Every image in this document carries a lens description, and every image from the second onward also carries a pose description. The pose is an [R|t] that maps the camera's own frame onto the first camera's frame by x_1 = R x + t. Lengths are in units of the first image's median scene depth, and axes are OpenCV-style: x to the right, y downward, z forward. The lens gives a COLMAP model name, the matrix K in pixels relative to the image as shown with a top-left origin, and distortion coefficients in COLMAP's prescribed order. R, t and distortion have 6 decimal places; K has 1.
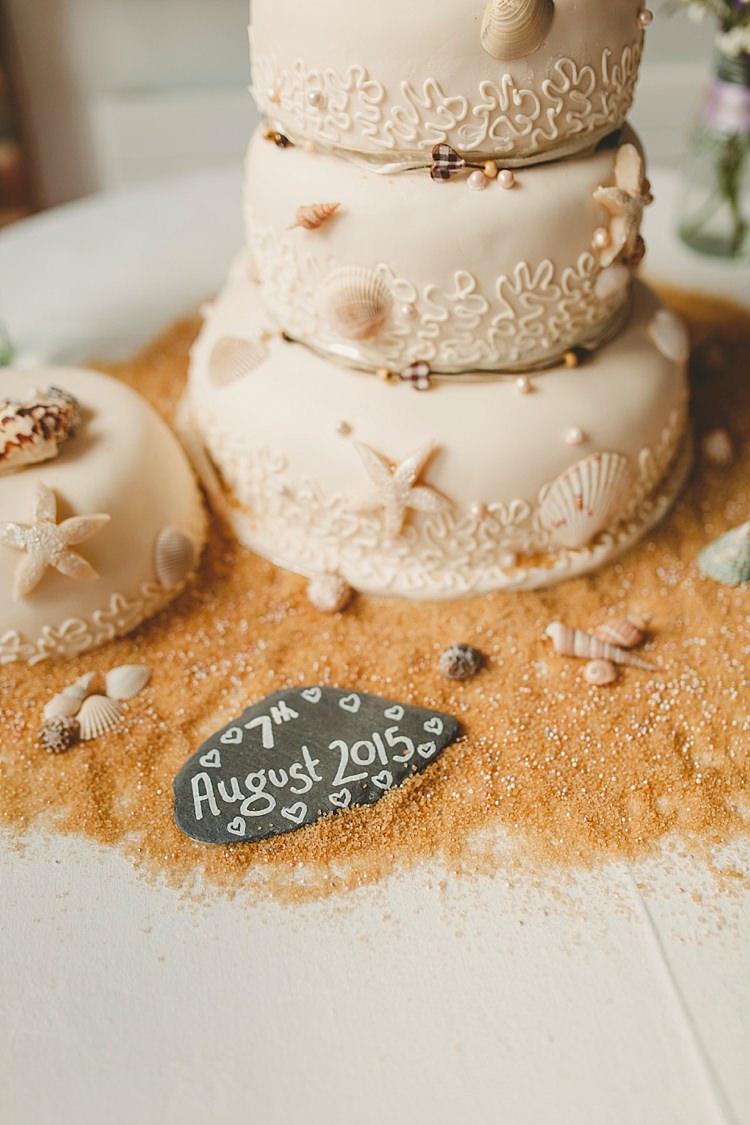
lens RADIAL K [[1144.7, 0, 341.8], [0, 1144.7, 562.2], [0, 0, 1]] dist [0.002902, -0.003486]
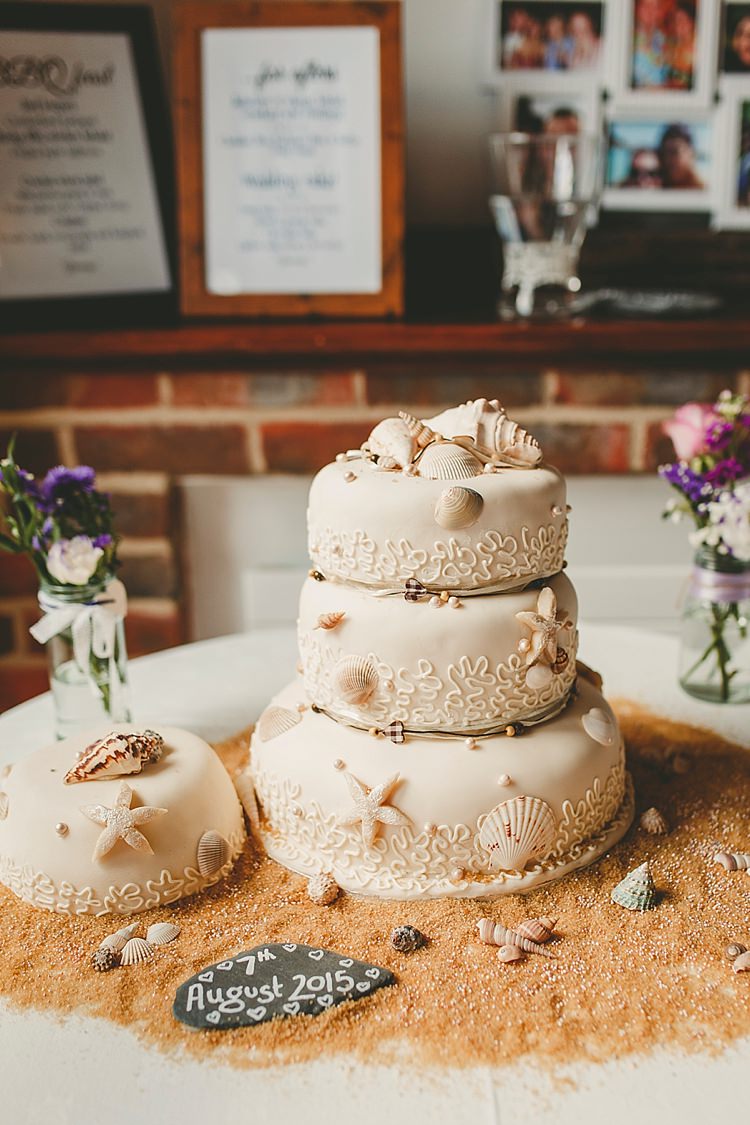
lens RADIAL K [[1144.7, 0, 341.8], [0, 1144.7, 562.2], [0, 0, 1]] dist [0.002902, -0.003486]
pose [[0.989834, 0.040865, -0.136231, 0.195464], [-0.091752, 0.915340, -0.392090, 0.217816], [0.108675, 0.400603, 0.909784, -0.402467]]
